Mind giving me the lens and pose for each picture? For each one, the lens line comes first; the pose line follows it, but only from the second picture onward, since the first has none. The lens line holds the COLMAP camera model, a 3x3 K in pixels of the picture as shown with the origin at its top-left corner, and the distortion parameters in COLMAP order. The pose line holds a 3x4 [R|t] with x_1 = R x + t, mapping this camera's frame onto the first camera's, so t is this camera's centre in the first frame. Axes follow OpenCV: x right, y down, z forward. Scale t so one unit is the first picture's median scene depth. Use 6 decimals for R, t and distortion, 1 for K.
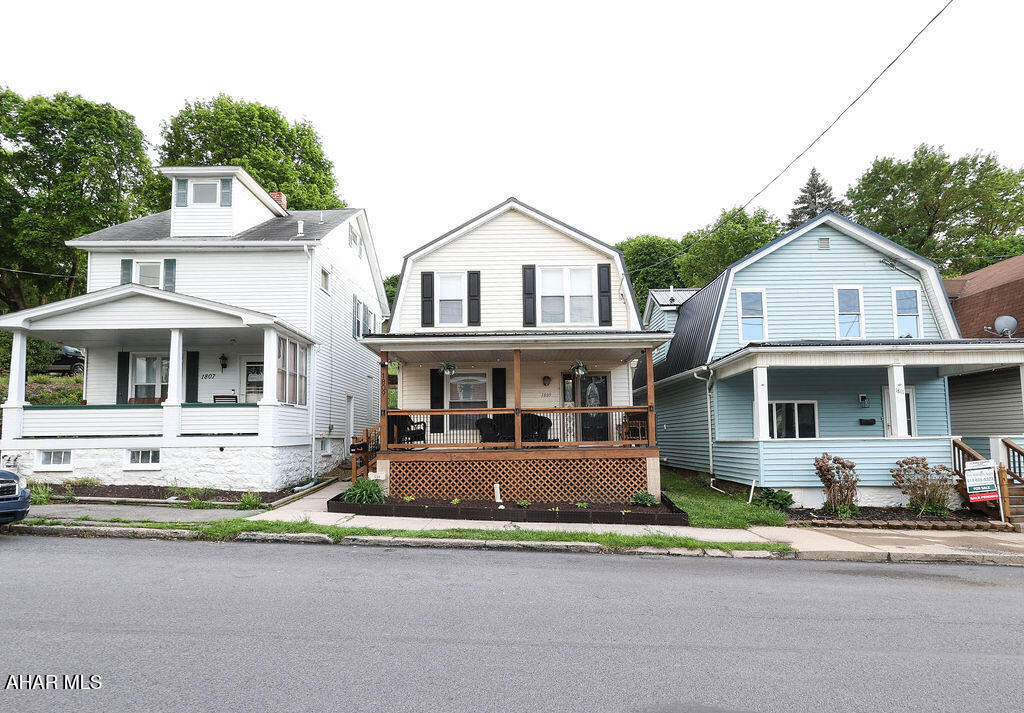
lens RADIAL K [[866.9, 0, 512.0], [0, 866.9, 356.5], [0, 0, 1]] dist [-0.075588, -0.000425]
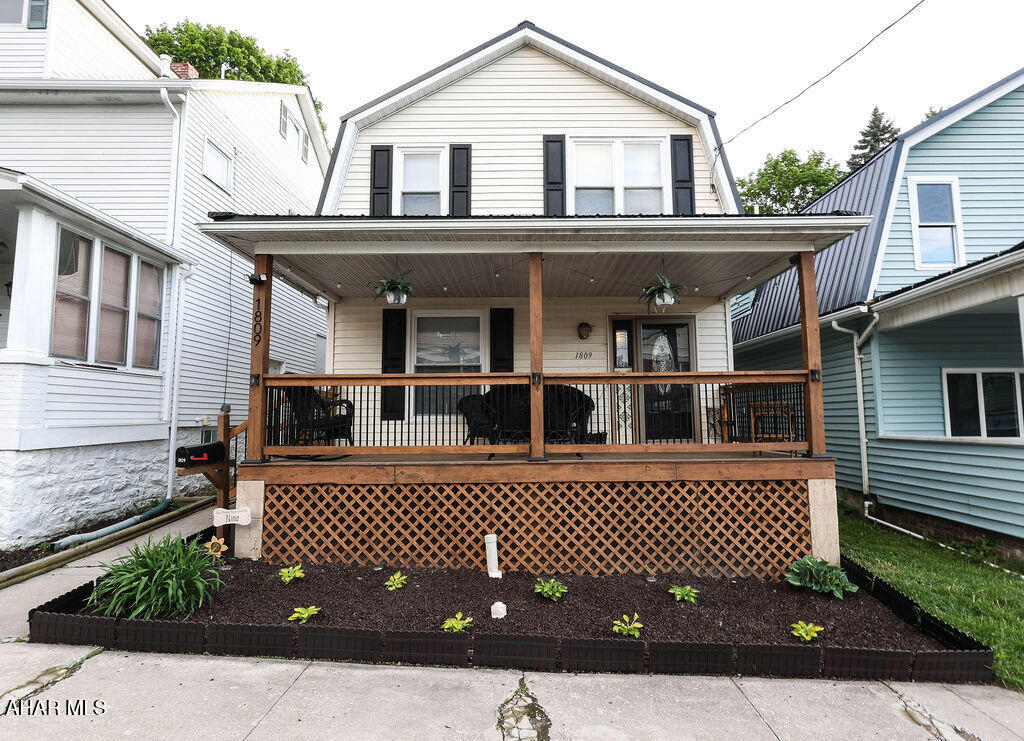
lens RADIAL K [[571.5, 0, 525.9], [0, 571.5, 367.2], [0, 0, 1]] dist [-0.000642, -0.000009]
pose [[0.999937, 0.007682, 0.008209, -0.001995], [-0.007847, 0.999763, 0.020325, 0.050293], [-0.008051, -0.020388, 0.999760, 0.689868]]
